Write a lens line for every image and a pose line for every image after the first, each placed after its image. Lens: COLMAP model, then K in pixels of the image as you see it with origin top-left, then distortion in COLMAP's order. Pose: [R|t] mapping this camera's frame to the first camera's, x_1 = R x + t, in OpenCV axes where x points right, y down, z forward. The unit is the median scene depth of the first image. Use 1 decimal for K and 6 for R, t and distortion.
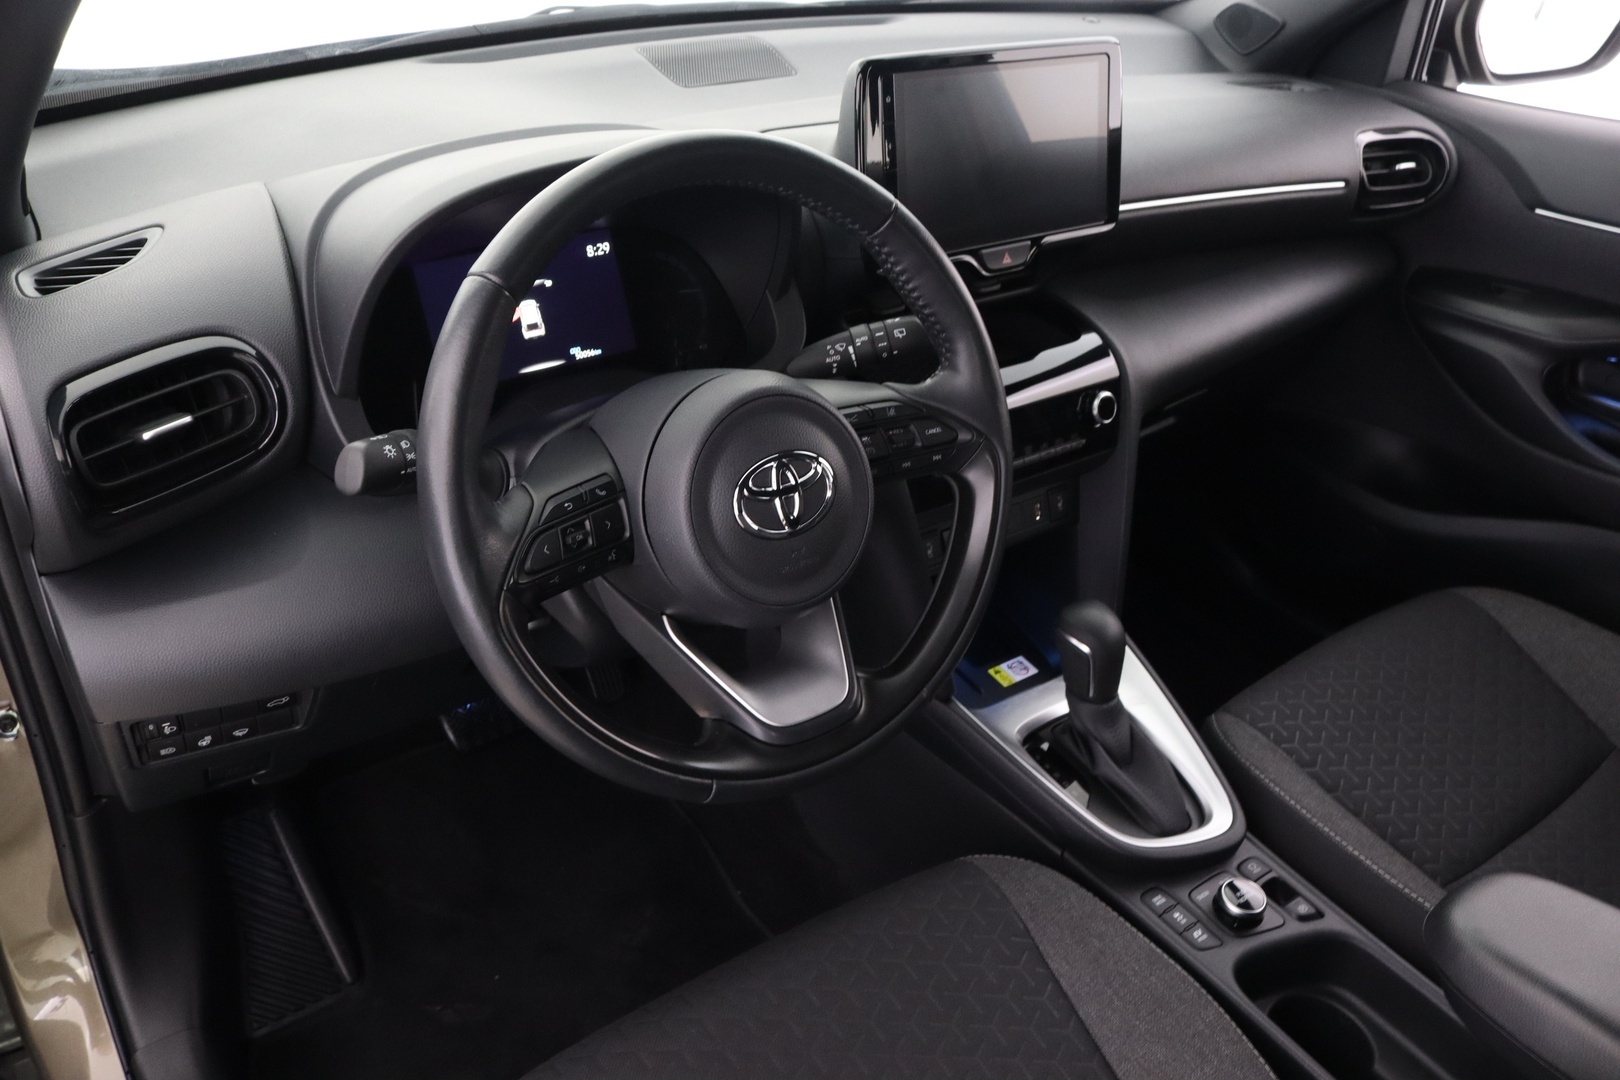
lens RADIAL K [[1285.7, 0, 772.0], [0, 1285.7, 549.6], [0, 0, 1]] dist [-0.161366, 0.090585]
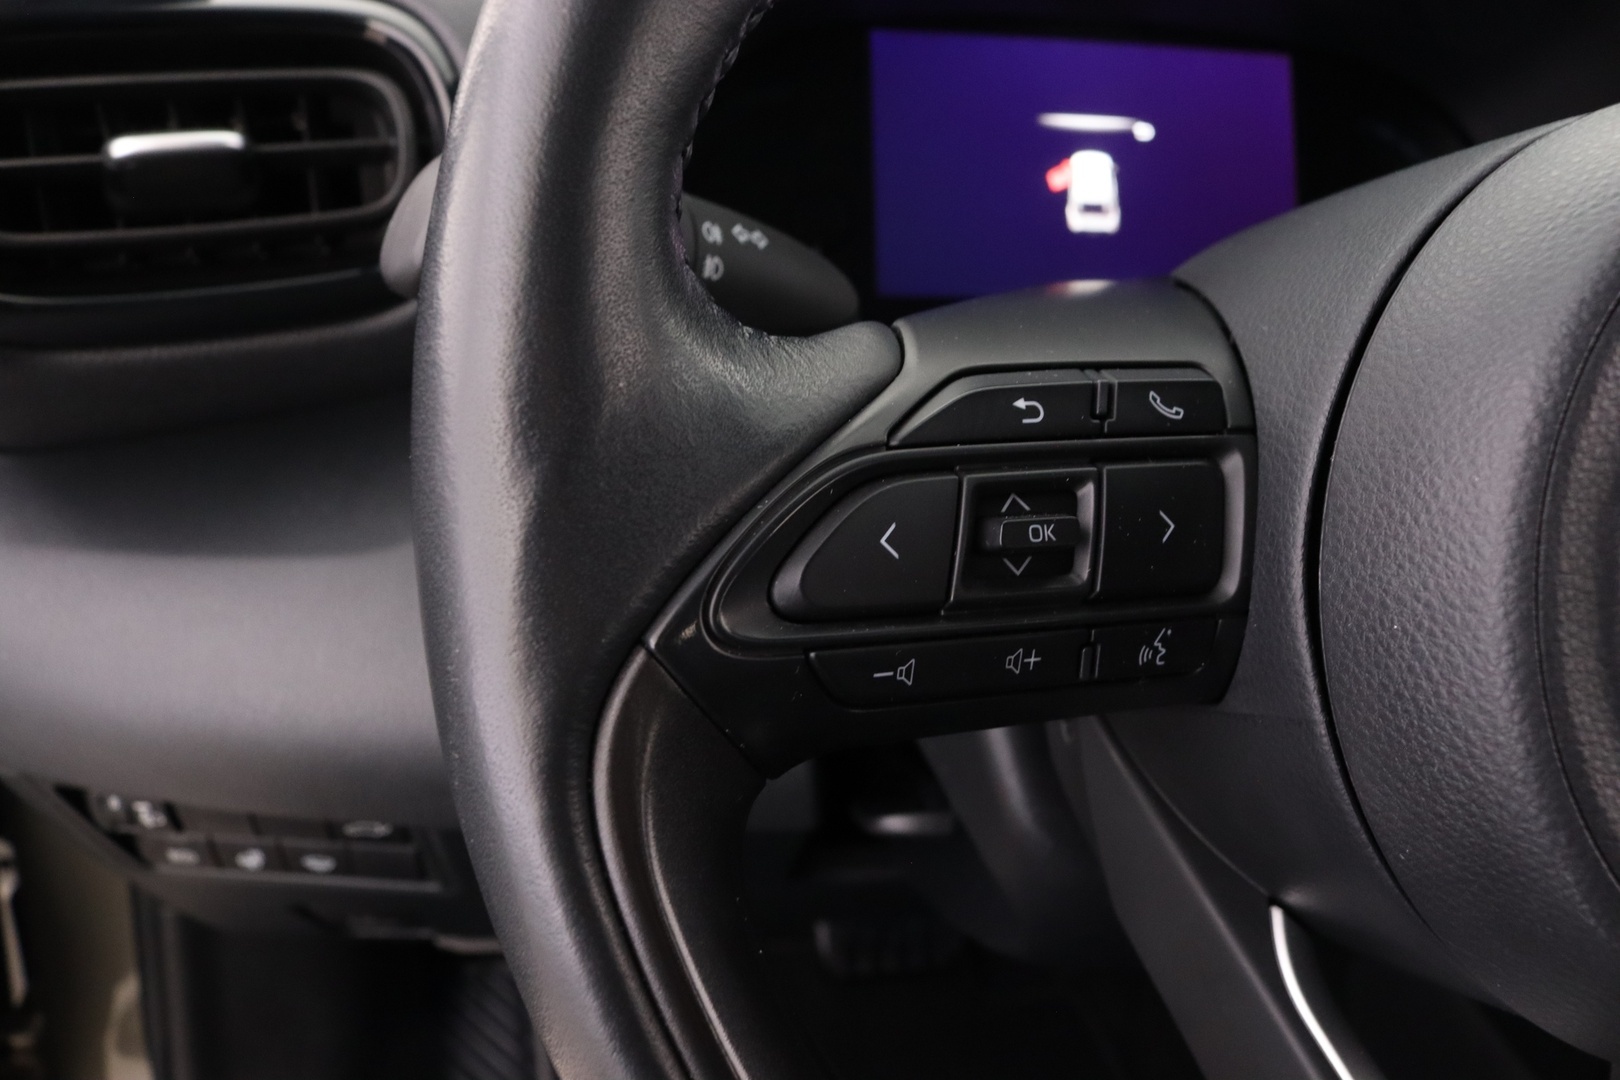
lens RADIAL K [[1285.7, 0, 800.4], [0, 1285.7, 569.7], [0, 0, 1]] dist [-0.161366, 0.090585]
pose [[0.889935, 0.193682, -0.412921, -0.054927], [-0.246418, 0.966022, -0.077969, 0.017452], [0.383789, 0.171138, 0.907424, 0.472840]]
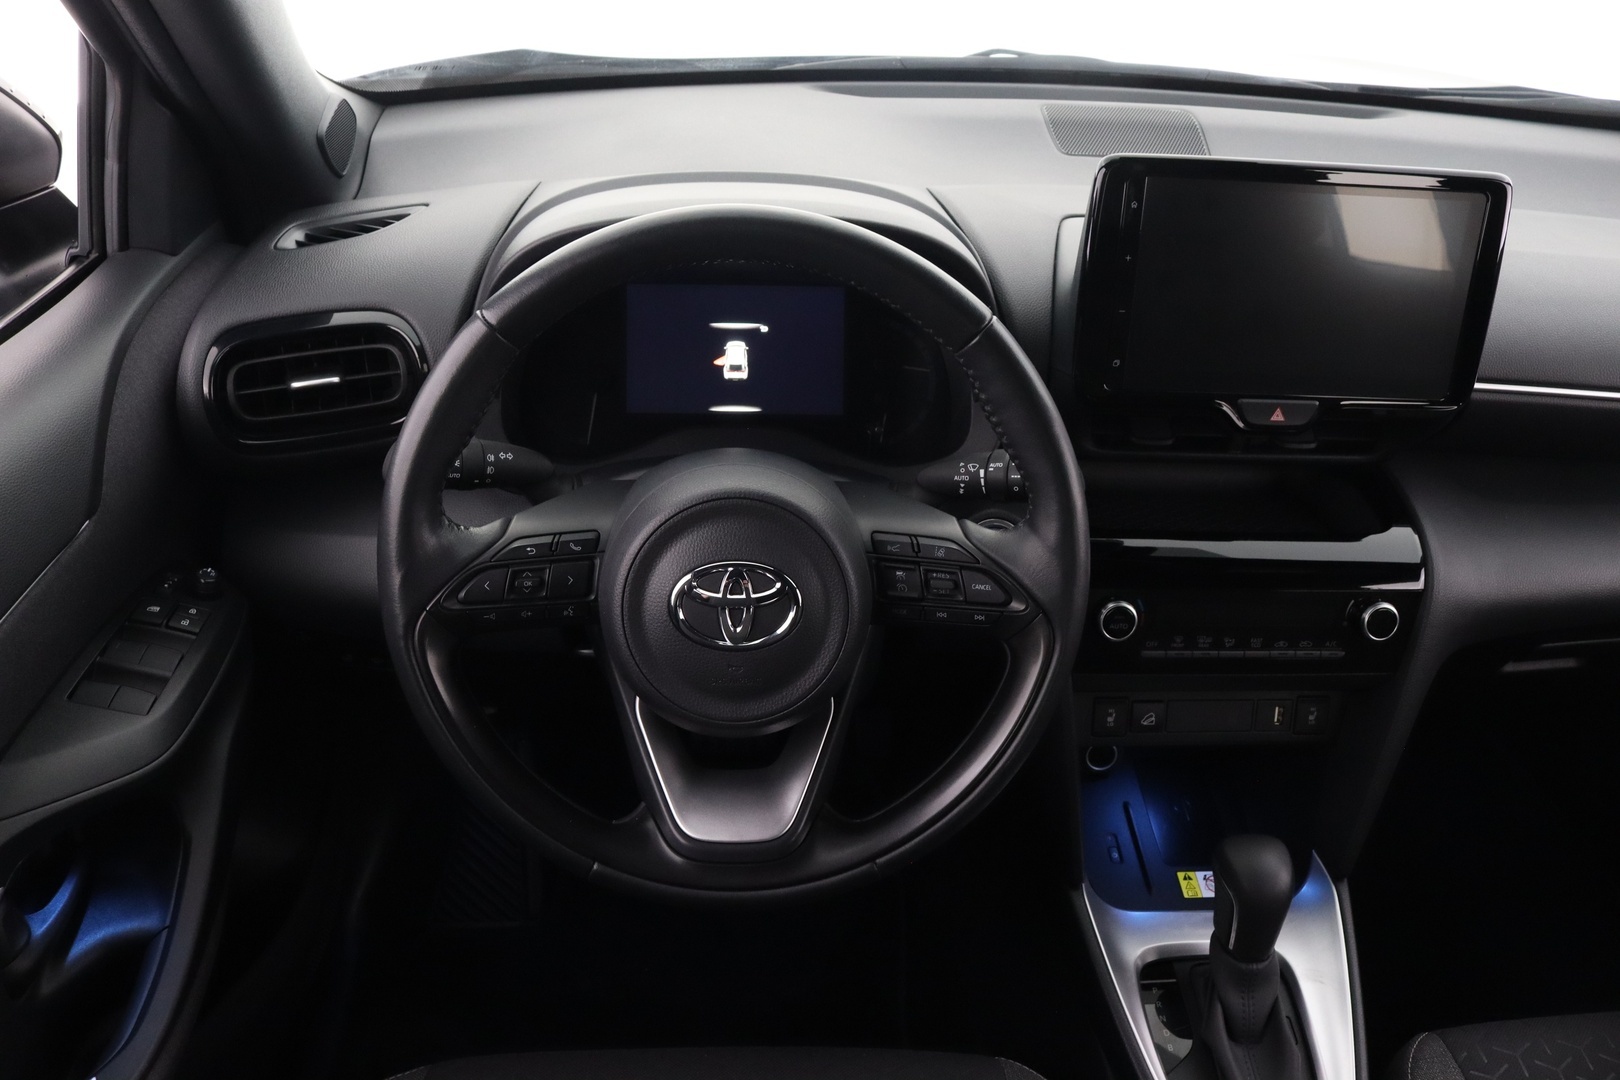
lens RADIAL K [[1285.7, 0, 797.5], [0, 1285.7, 541.0], [0, 0, 1]] dist [-0.161366, 0.090585]
pose [[0.844341, 0.279319, -0.457242, 0.298468], [-0.287320, 0.956332, 0.053637, -0.097430], [0.452257, 0.086087, 0.887723, 0.124921]]
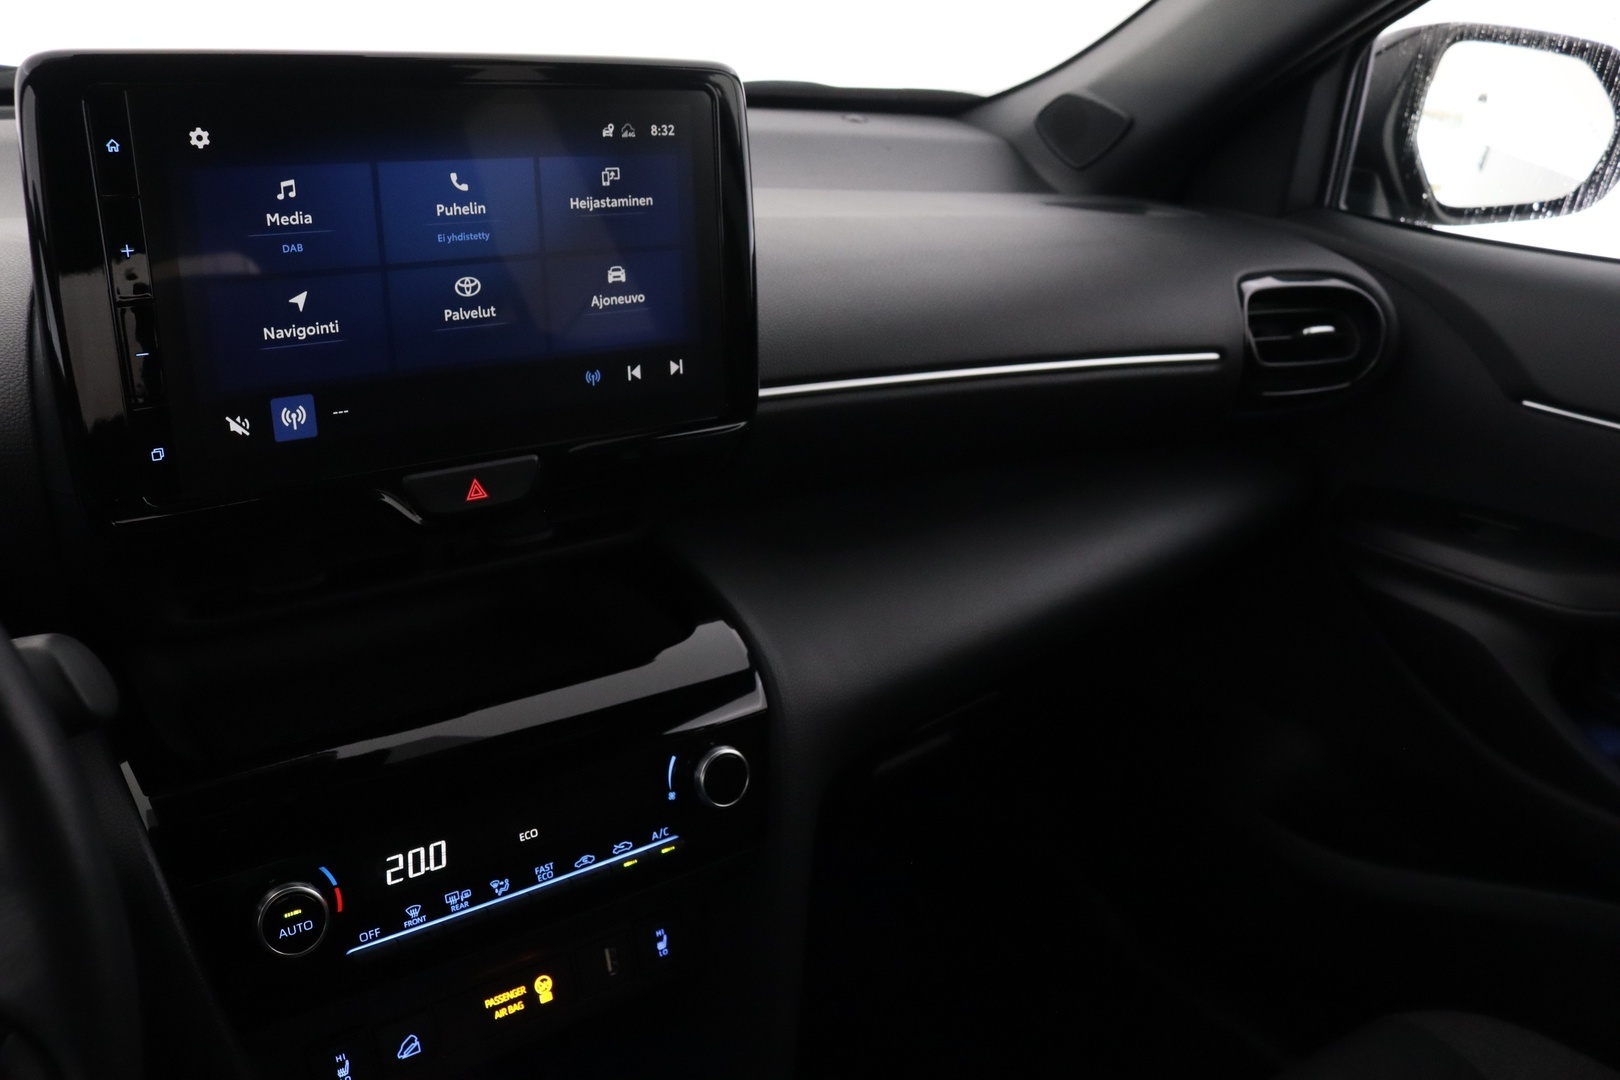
lens RADIAL K [[1285.7, 0, 796.3], [0, 1285.7, 568.9], [0, 0, 1]] dist [-0.161366, 0.090585]
pose [[0.998299, 0.017795, 0.055520, 0.262758], [-0.010526, 0.991646, -0.128563, -0.129396], [-0.057344, 0.127760, 0.990146, 0.482711]]
